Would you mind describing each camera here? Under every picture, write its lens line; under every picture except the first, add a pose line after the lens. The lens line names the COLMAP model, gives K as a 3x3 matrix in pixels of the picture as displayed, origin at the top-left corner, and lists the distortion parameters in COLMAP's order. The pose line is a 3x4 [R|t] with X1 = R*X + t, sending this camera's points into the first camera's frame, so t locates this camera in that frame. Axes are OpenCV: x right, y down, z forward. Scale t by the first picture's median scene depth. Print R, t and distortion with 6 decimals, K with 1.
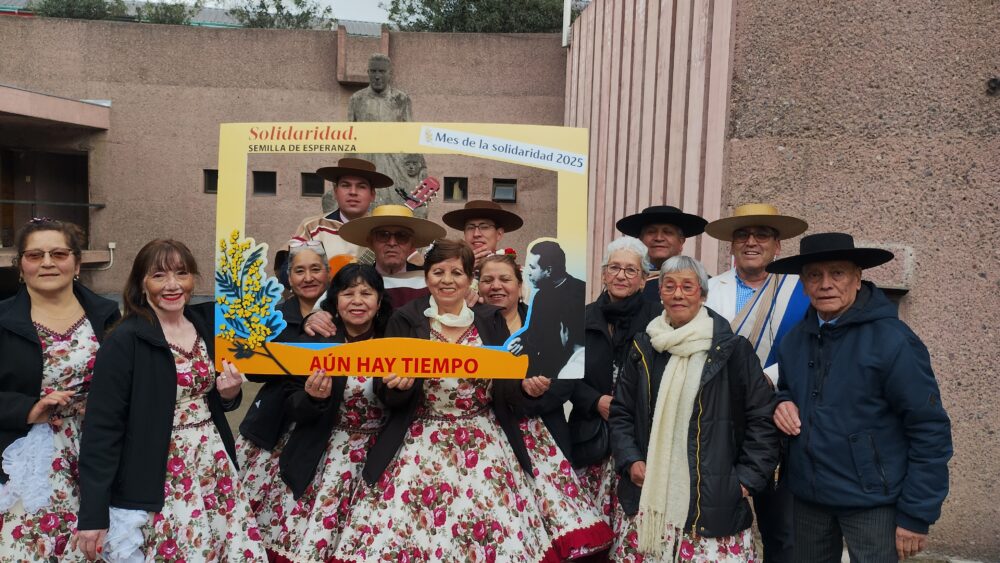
lens RADIAL K [[826.4, 0, 495.2], [0, 826.4, 279.3], [0, 0, 1]] dist [0.040370, -0.040224]
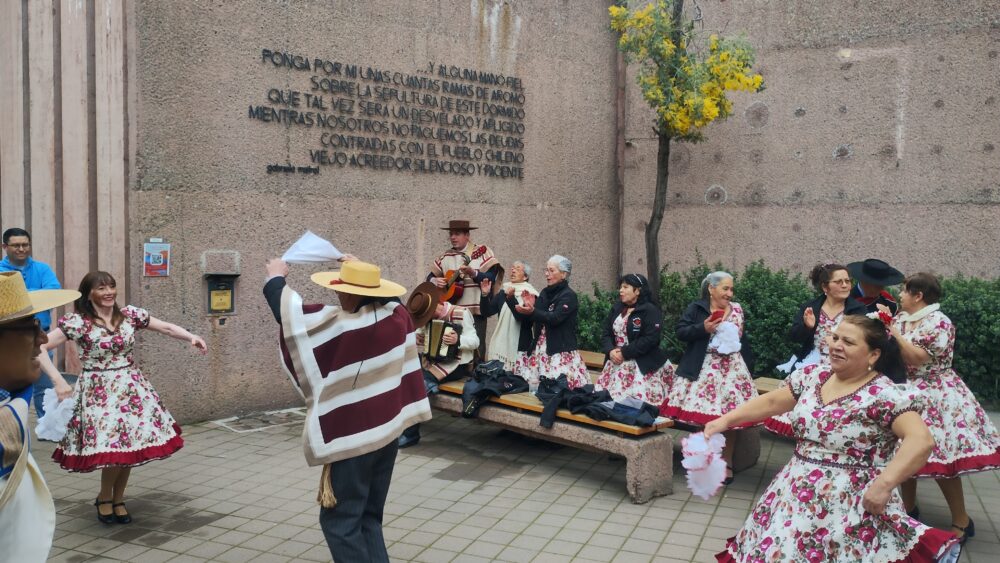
lens RADIAL K [[826.4, 0, 497.3], [0, 826.4, 284.8], [0, 0, 1]] dist [0.040370, -0.040224]
pose [[0.559496, -0.082358, 0.824731, -0.697919], [0.059296, 0.996479, 0.059282, -0.039261], [-0.826709, 0.015735, 0.562410, -0.515639]]
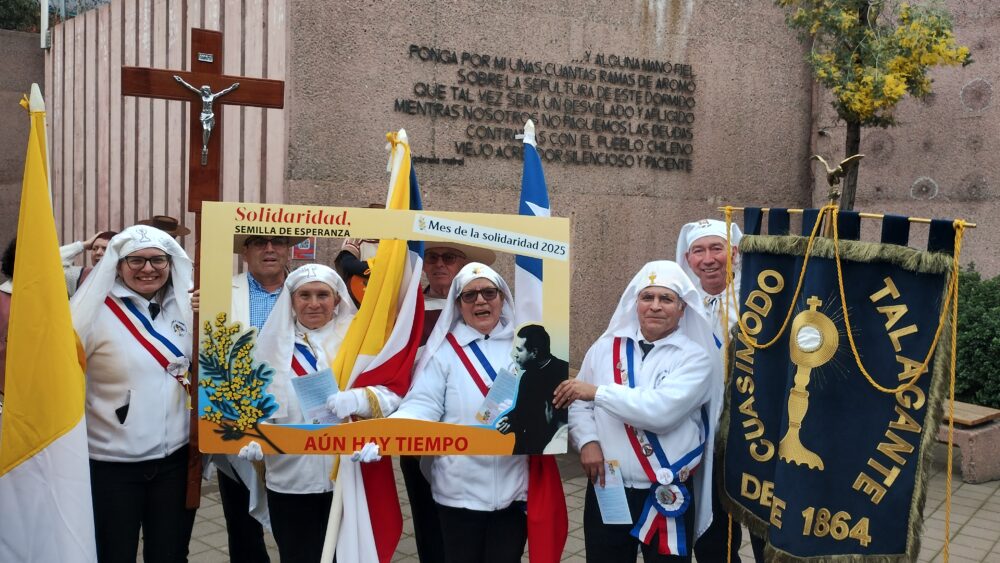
lens RADIAL K [[826.4, 0, 505.5], [0, 826.4, 279.3], [0, 0, 1]] dist [0.040370, -0.040224]
pose [[0.782862, -0.047162, 0.620406, -0.469280], [0.038262, 0.998885, 0.027652, 0.012387], [-0.621018, 0.002090, 0.783794, -0.686112]]
